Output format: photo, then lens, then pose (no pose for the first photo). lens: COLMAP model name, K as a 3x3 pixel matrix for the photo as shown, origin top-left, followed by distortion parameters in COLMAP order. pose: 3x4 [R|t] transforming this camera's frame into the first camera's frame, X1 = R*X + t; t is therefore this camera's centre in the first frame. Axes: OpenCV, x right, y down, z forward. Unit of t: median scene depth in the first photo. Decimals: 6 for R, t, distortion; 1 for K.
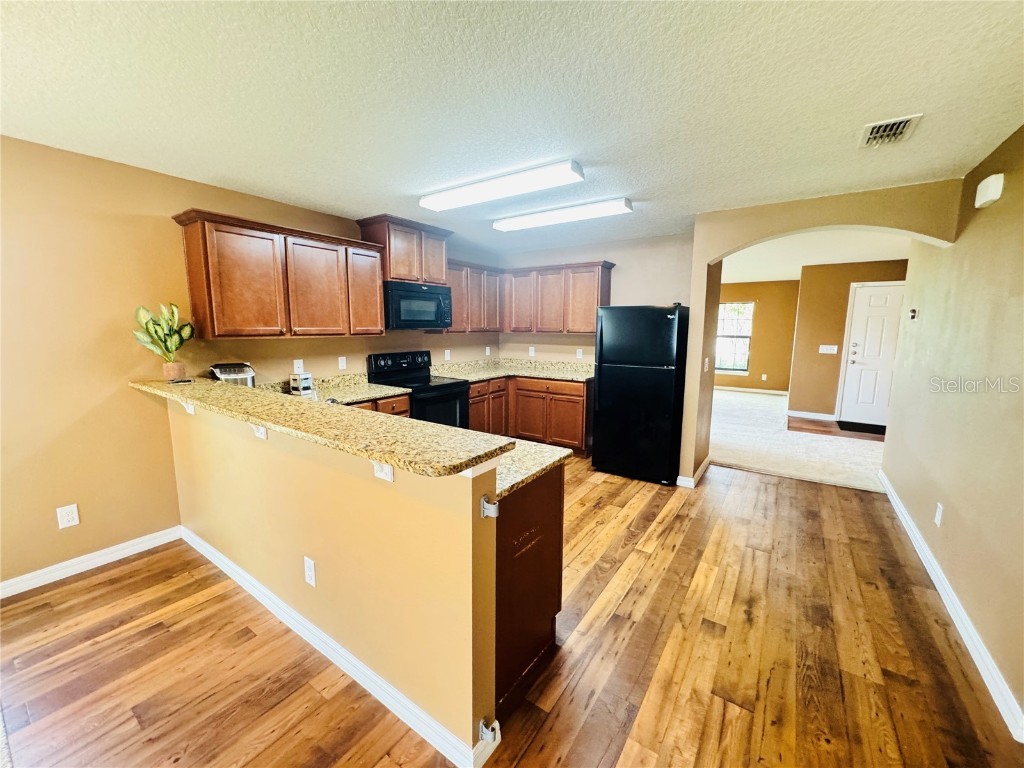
lens RADIAL K [[407.9, 0, 510.0], [0, 407.9, 382.2], [0, 0, 1]] dist [0.000936, 0.000227]
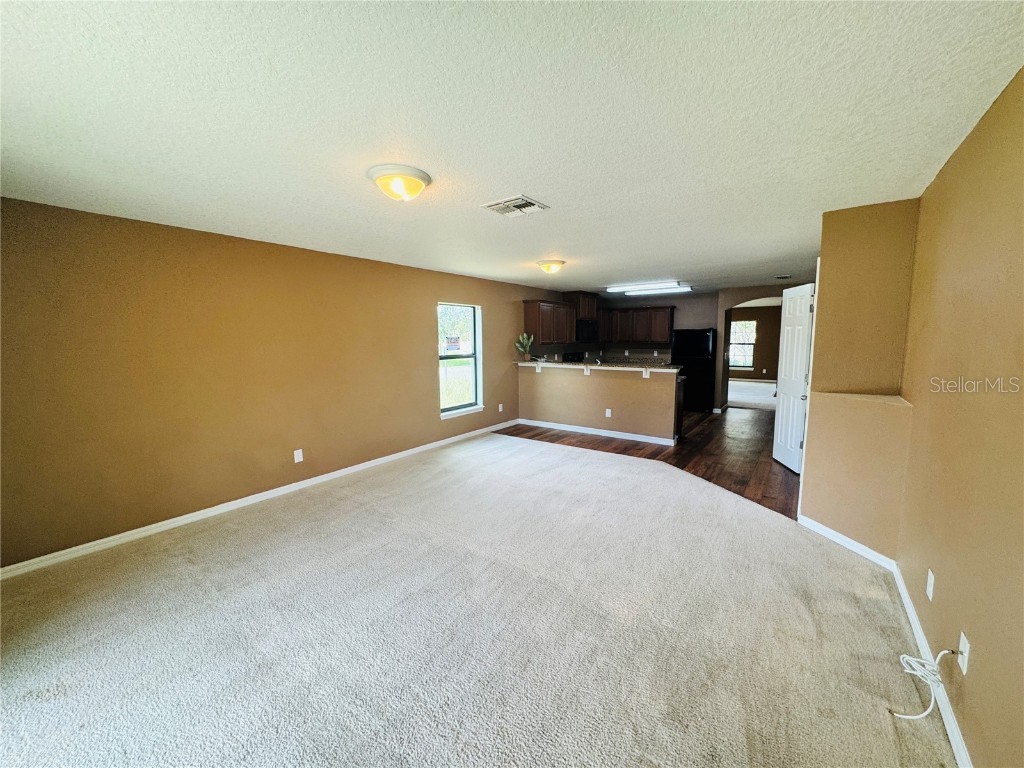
lens RADIAL K [[407.9, 0, 510.0], [0, 407.9, 382.2], [0, 0, 1]] dist [0.000936, 0.000227]
pose [[0.999518, -0.009779, -0.029473, -0.501288], [0.008975, 0.999588, -0.027278, 0.121753], [0.029728, 0.027000, 0.999193, -0.998367]]
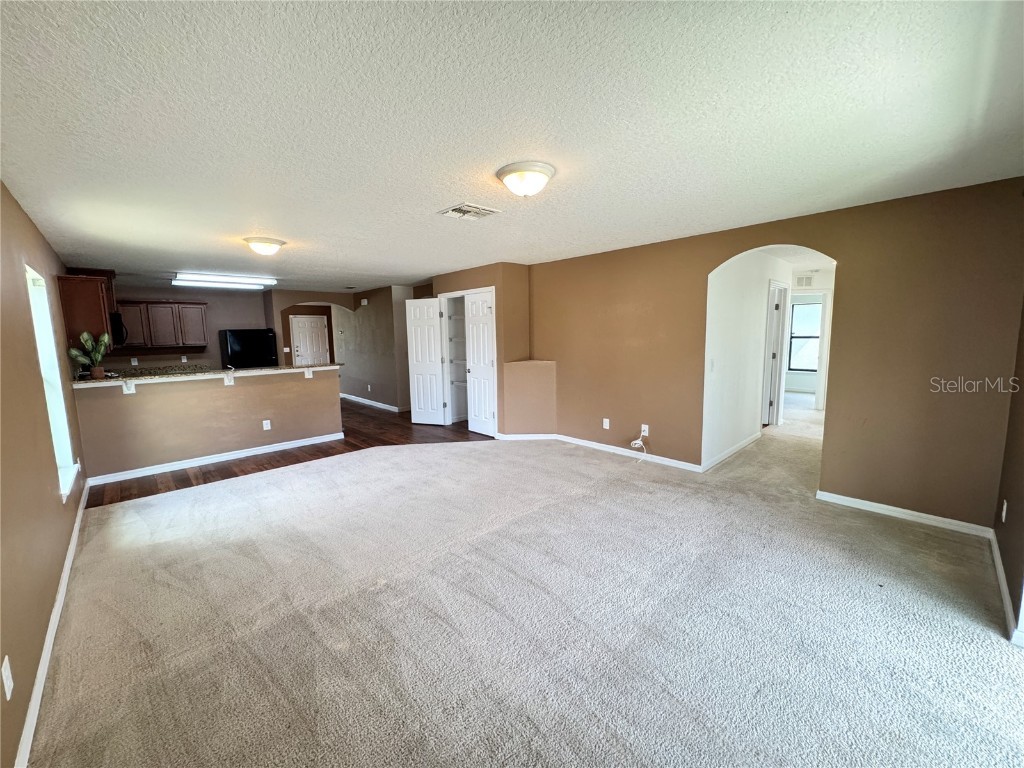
lens RADIAL K [[407.9, 0, 510.0], [0, 407.9, 382.2], [0, 0, 1]] dist [0.000936, 0.000227]
pose [[0.206524, -0.128129, 0.970016, -1.210883], [0.155182, 0.983130, 0.096822, 0.062955], [-0.966057, 0.130533, 0.222923, -0.561005]]
